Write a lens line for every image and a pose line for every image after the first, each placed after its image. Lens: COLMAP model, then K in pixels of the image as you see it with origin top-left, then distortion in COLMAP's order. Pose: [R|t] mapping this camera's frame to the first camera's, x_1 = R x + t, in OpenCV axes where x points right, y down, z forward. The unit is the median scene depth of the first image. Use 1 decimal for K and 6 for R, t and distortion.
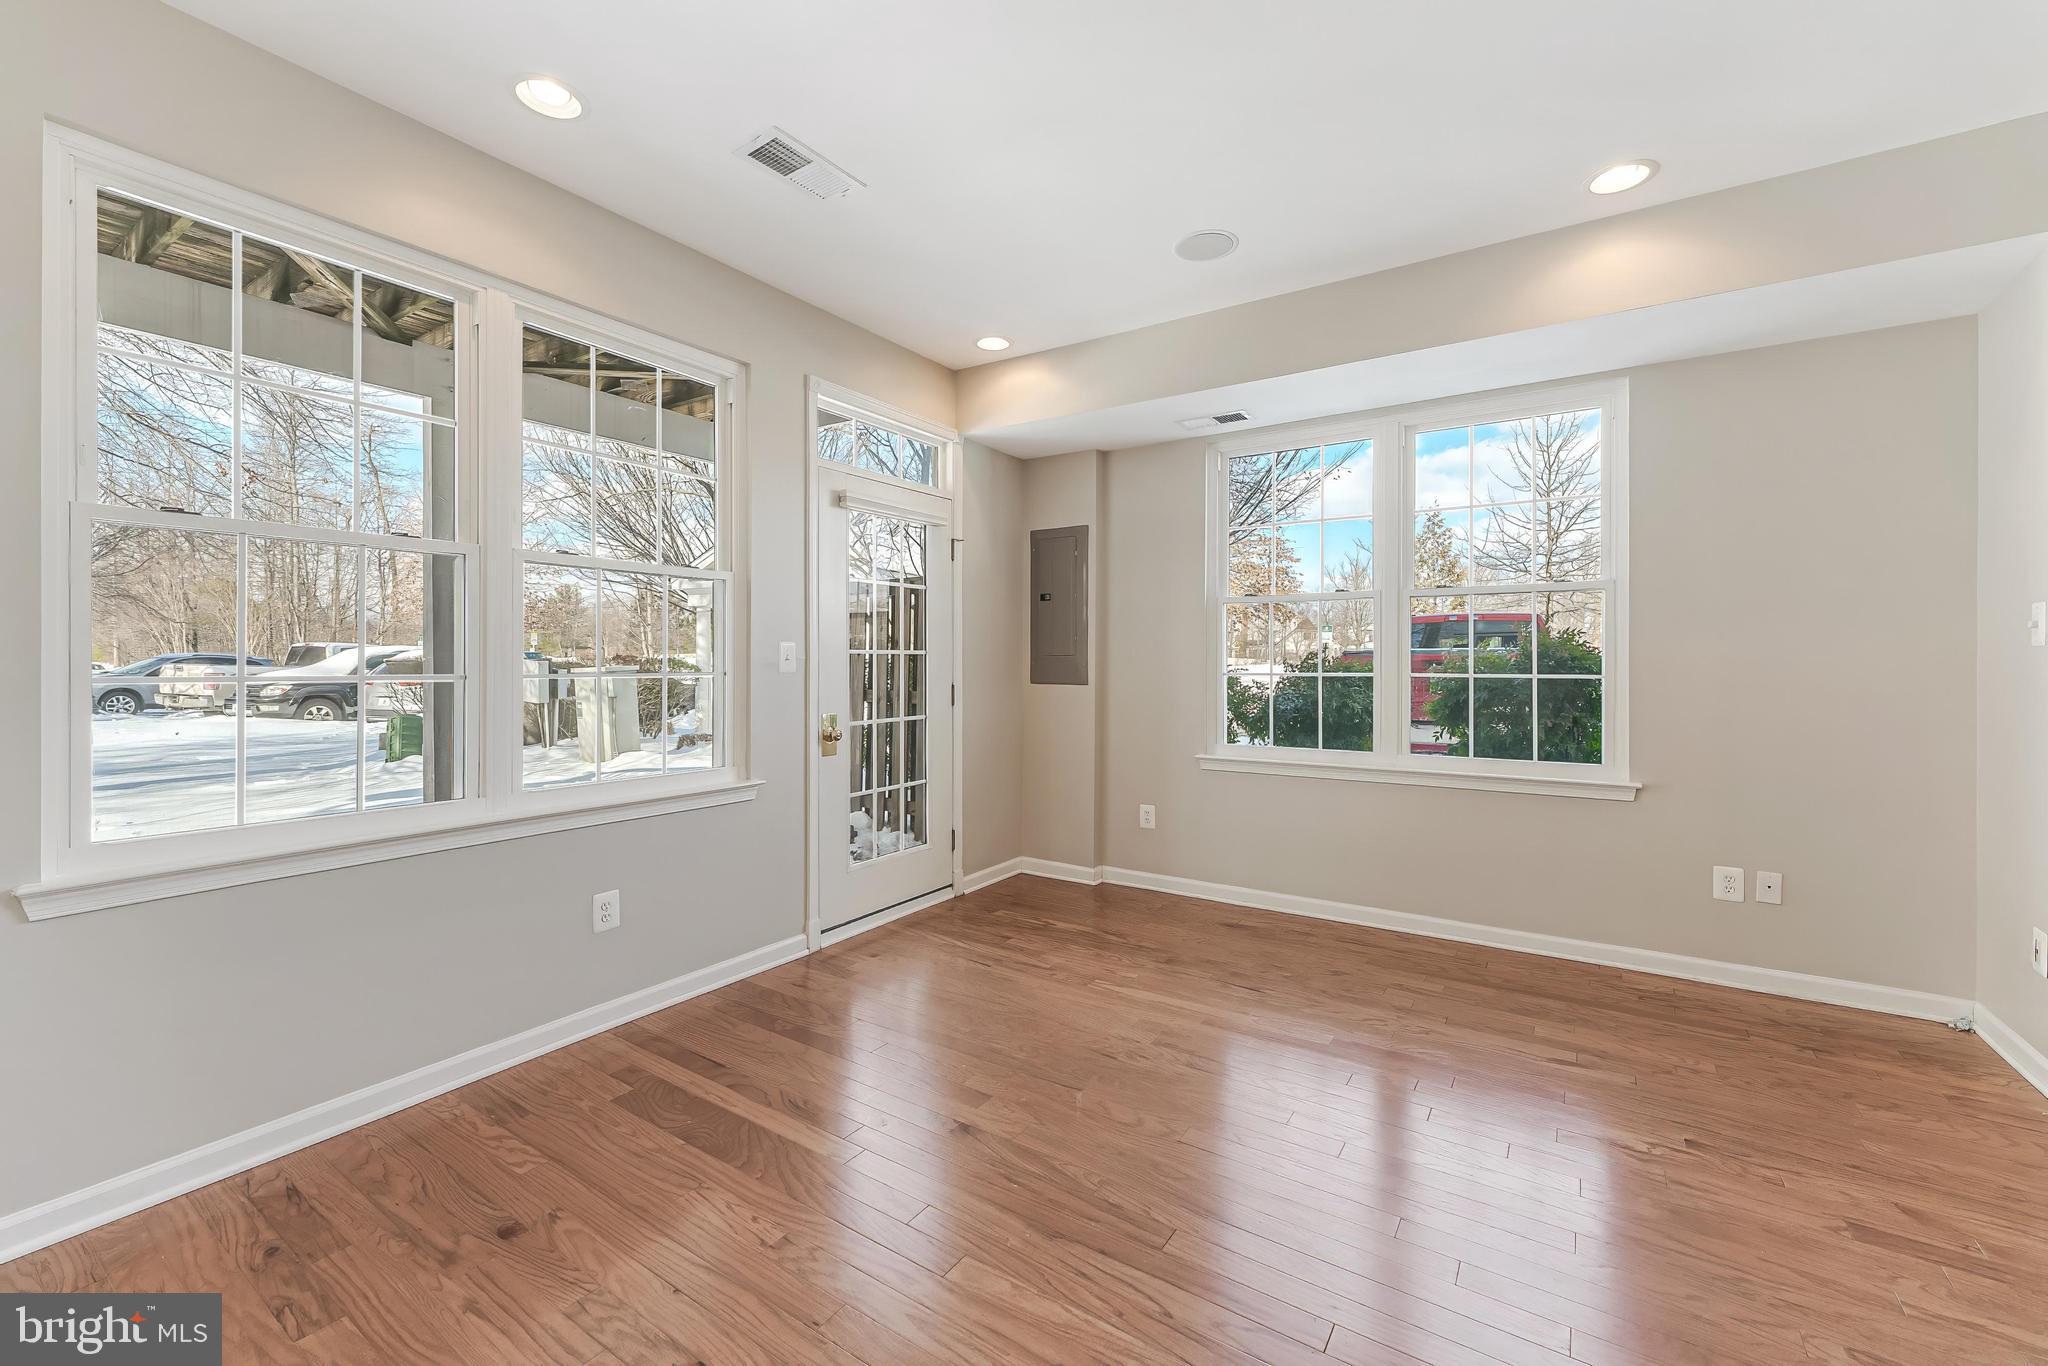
lens RADIAL K [[826.2, 0, 1031.7], [0, 826.2, 666.5], [0, 0, 1]] dist [0.002093, -0.001264]
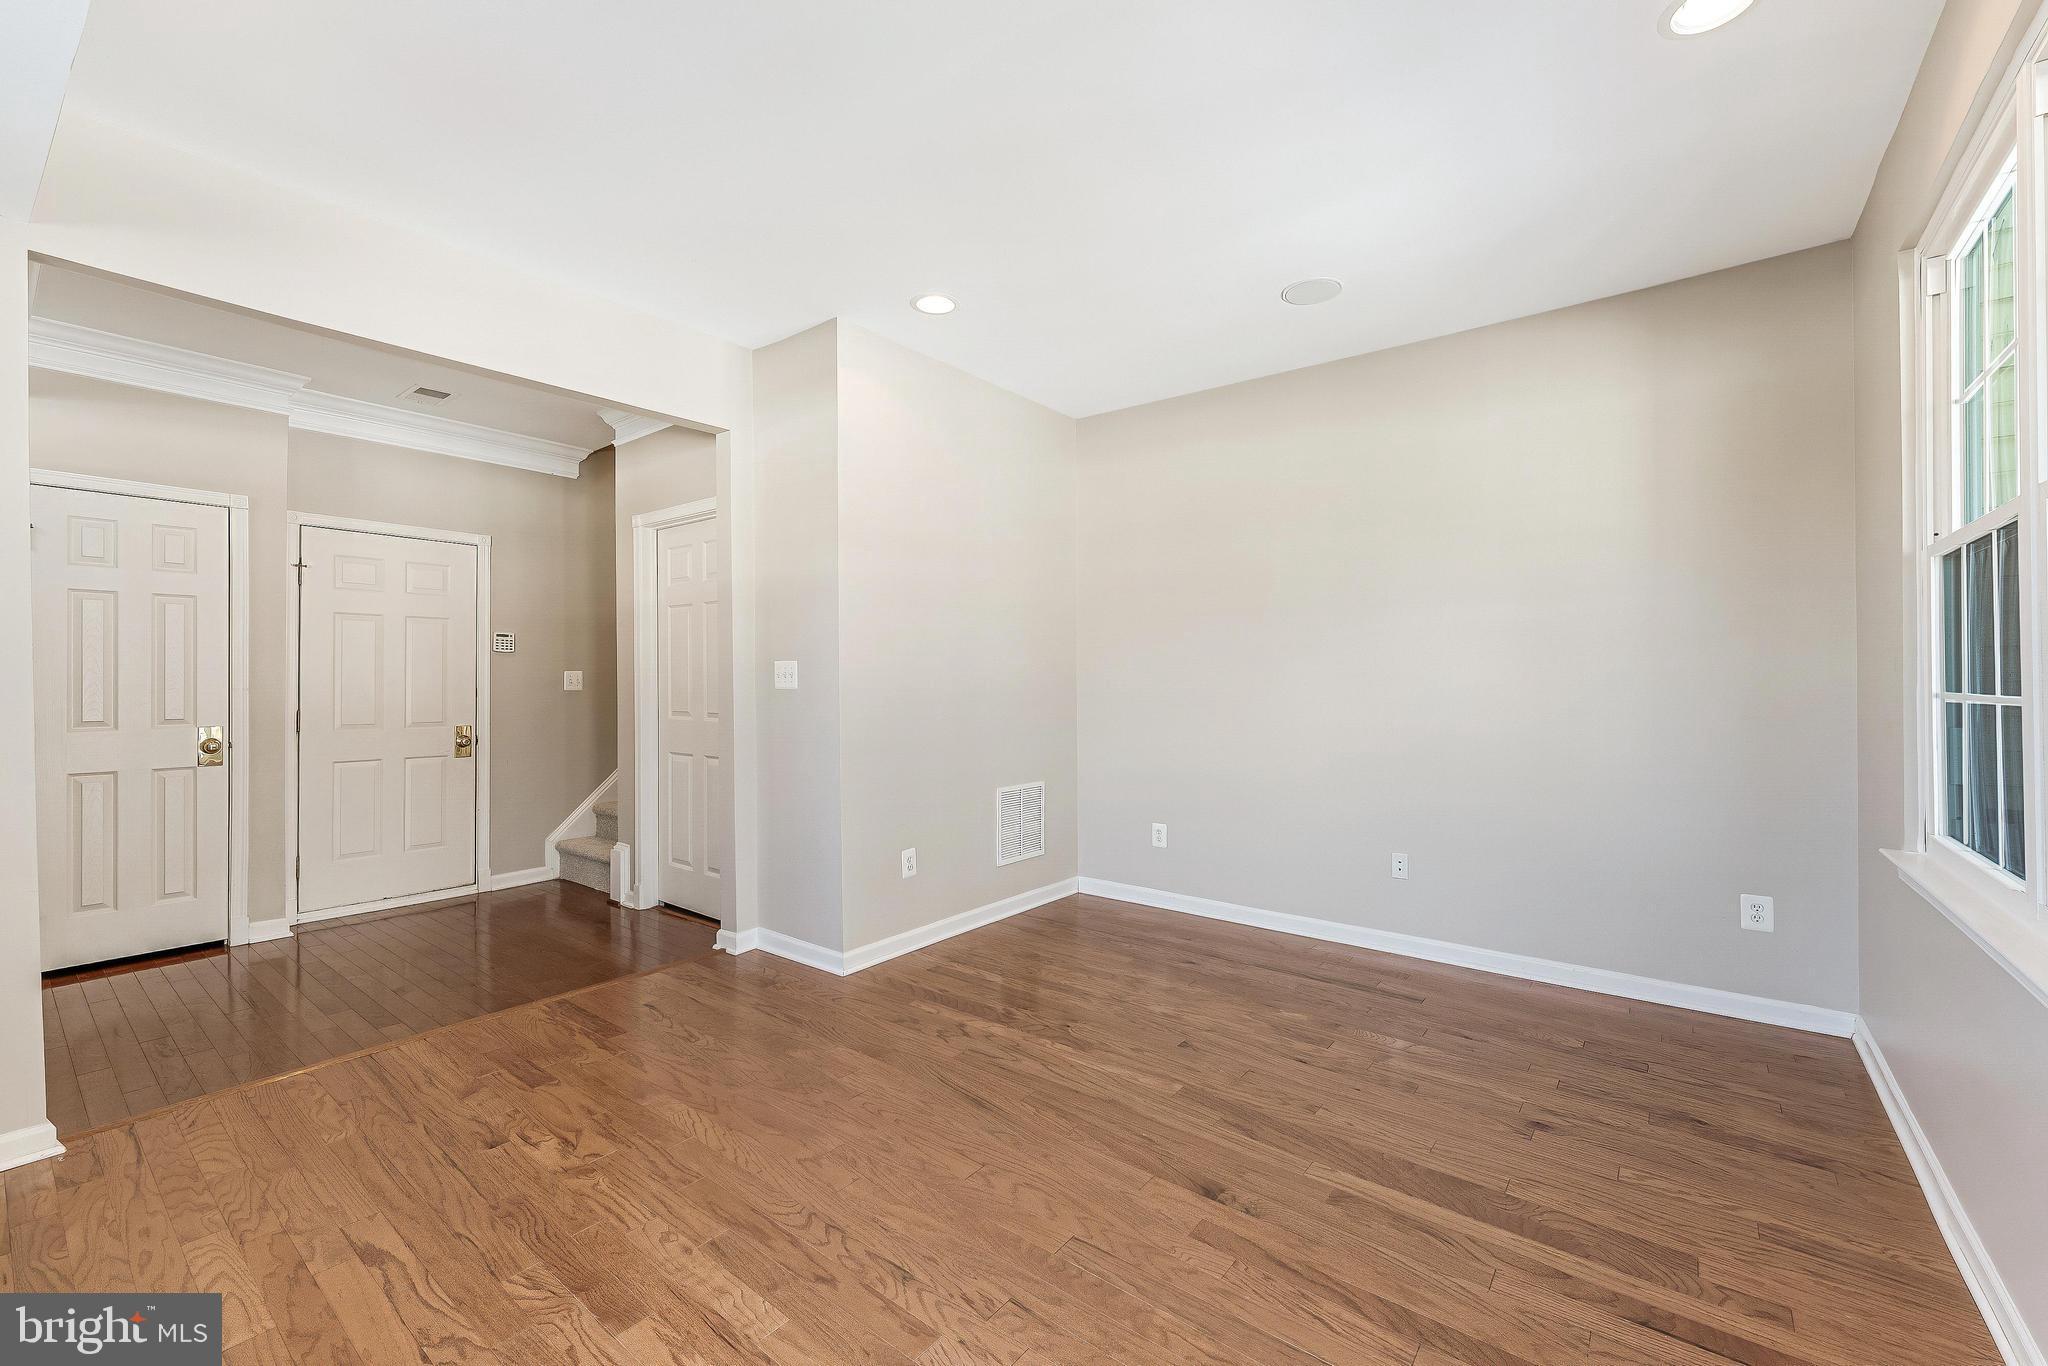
lens RADIAL K [[826.2, 0, 1027.5], [0, 826.2, 693.1], [0, 0, 1]] dist [0.002093, -0.001264]
pose [[-0.996979, 0.001561, 0.077659, 0.030056], [0.002937, 0.999841, 0.017605, -0.005638], [-0.077619, 0.017780, -0.996825, 1.229820]]
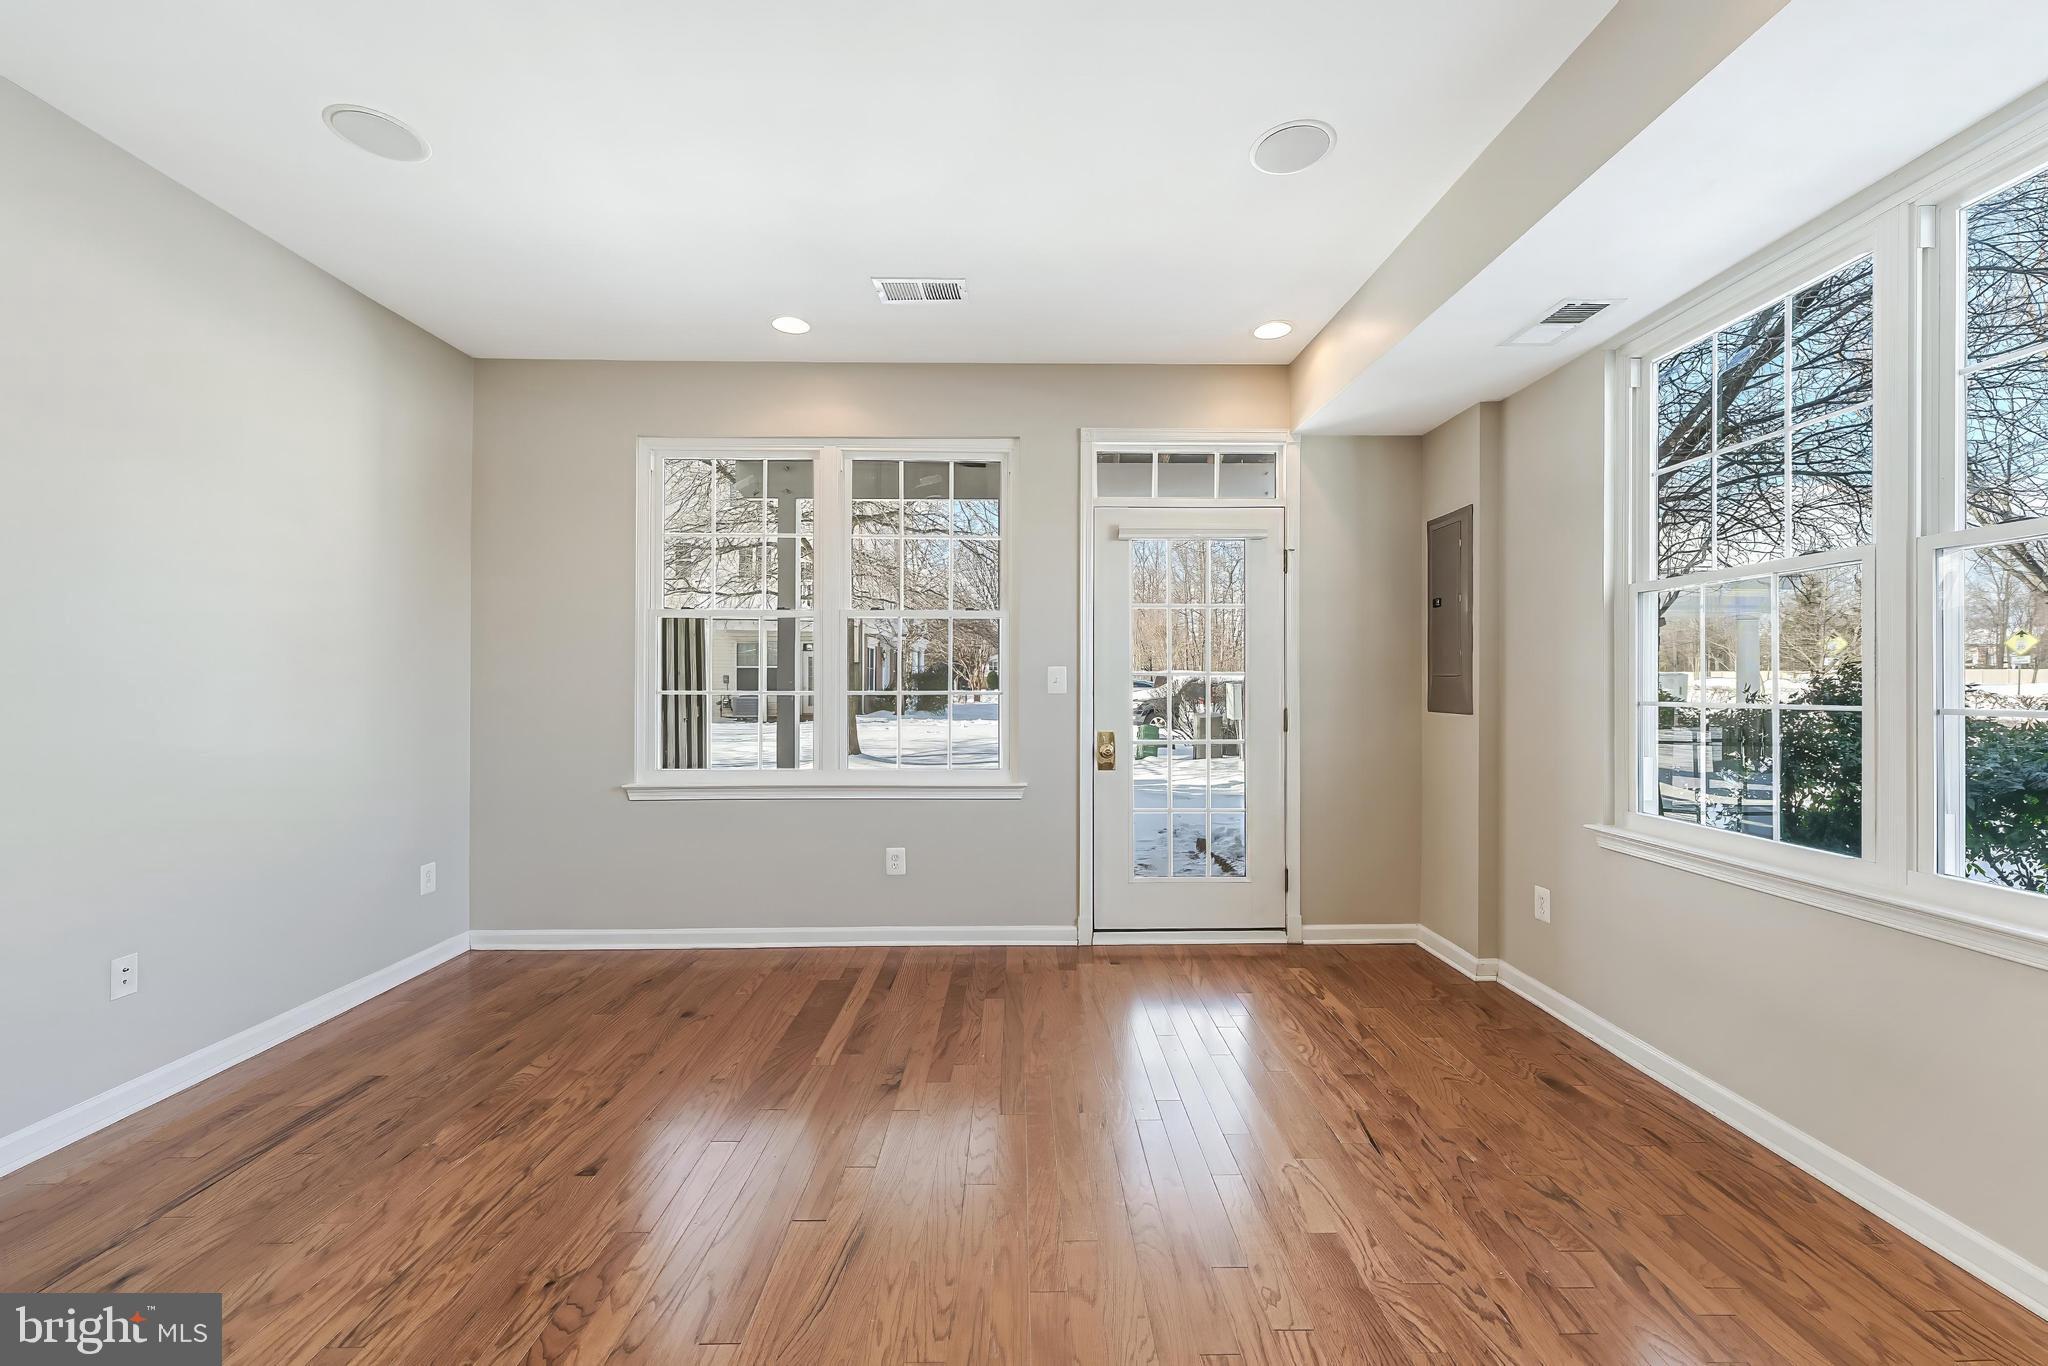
lens RADIAL K [[826.2, 0, 1031.1], [0, 826.2, 676.3], [0, 0, 1]] dist [0.002093, -0.001264]
pose [[0.567528, -0.007341, -0.823321, 0.629609], [-0.006305, 0.999892, -0.013262, -0.000038], [0.823330, 0.012718, 0.567421, 0.319637]]
